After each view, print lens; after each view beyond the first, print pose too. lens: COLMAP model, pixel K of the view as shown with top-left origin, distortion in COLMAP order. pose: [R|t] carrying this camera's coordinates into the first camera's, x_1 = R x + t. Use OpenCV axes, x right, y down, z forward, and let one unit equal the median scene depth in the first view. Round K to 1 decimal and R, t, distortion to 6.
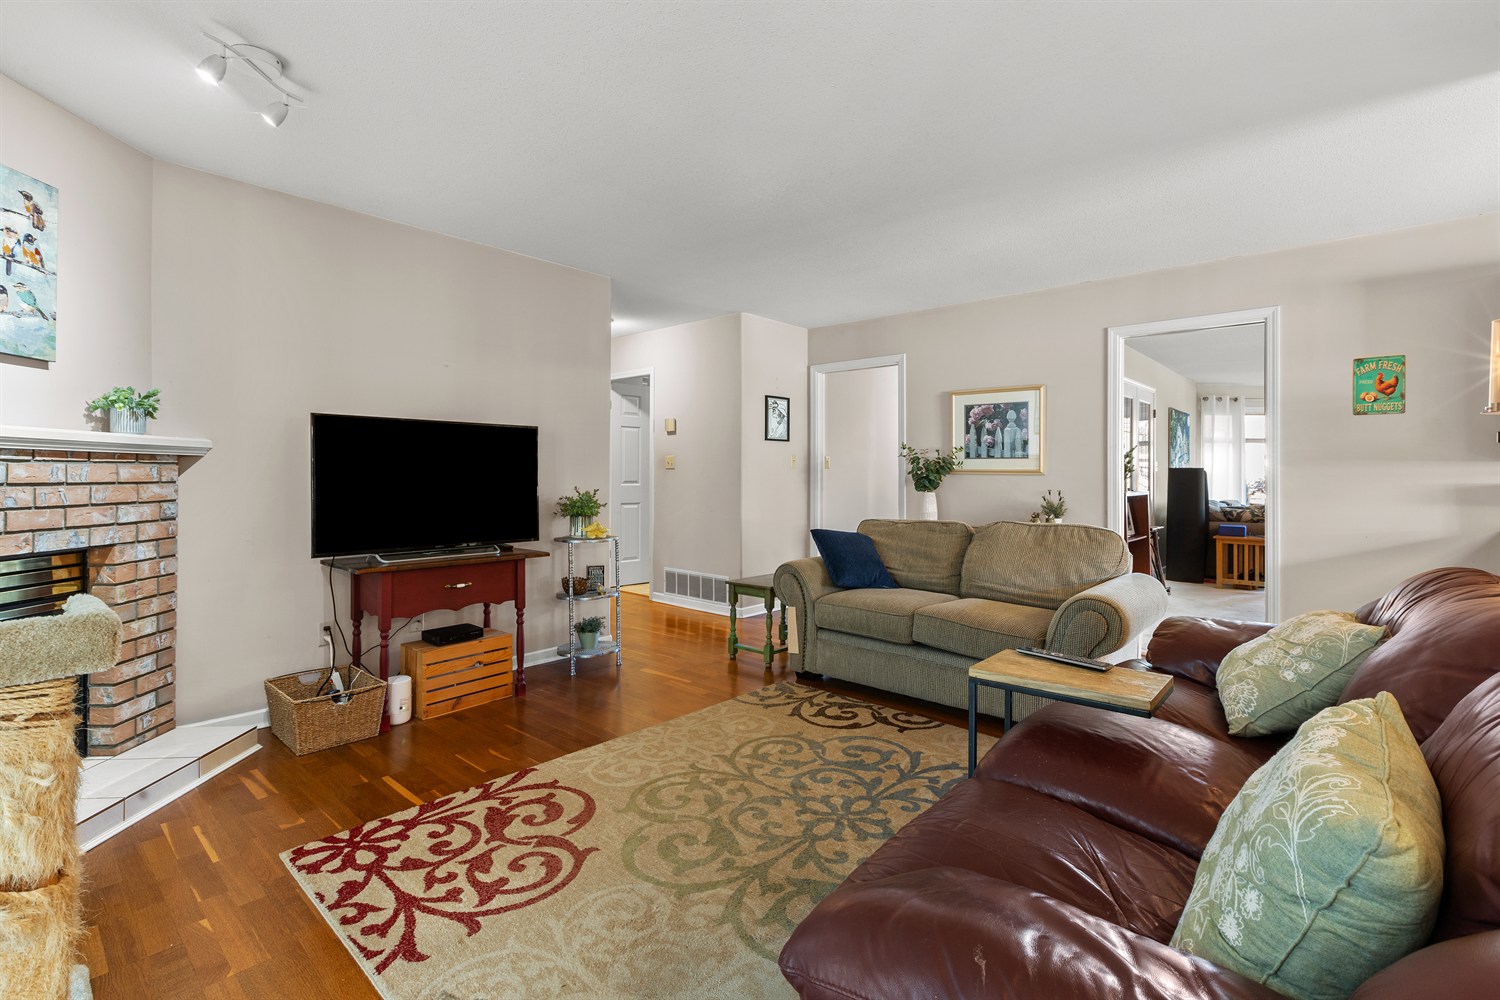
lens RADIAL K [[684.8, 0, 753.9], [0, 684.8, 490.6], [0, 0, 1]] dist [0.002232, 0.000081]
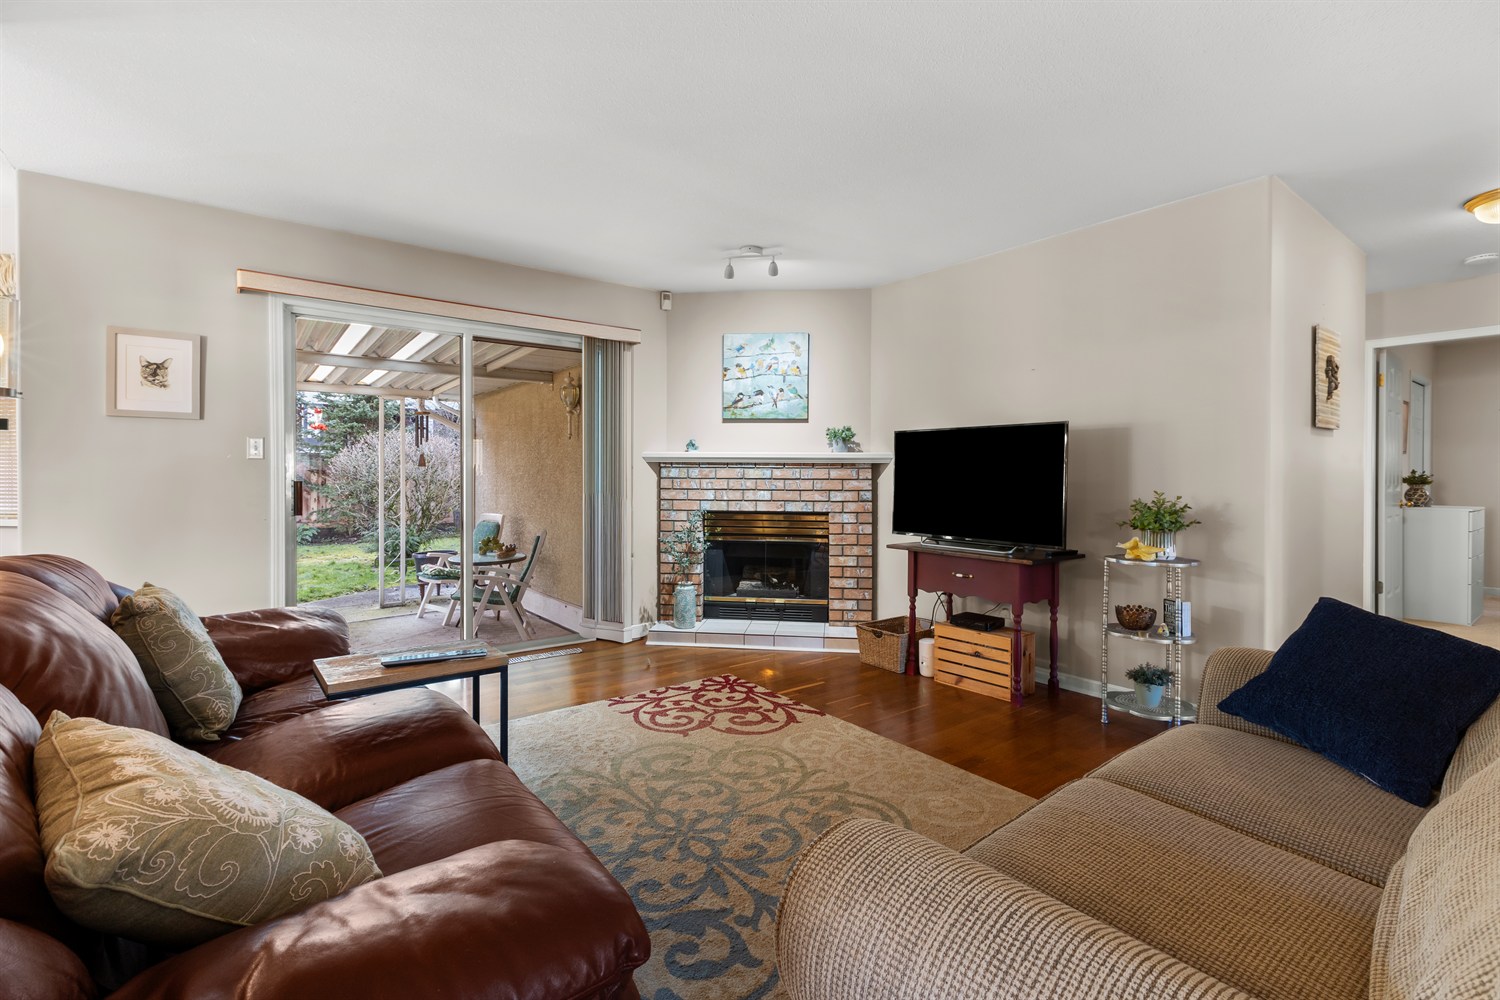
lens RADIAL K [[684.8, 0, 753.9], [0, 684.8, 490.6], [0, 0, 1]] dist [0.002232, 0.000081]
pose [[-0.177209, 0.018533, -0.983999, 1.005175], [-0.028625, 0.999303, 0.023977, -0.020398], [0.983757, 0.032416, -0.176555, 1.216525]]
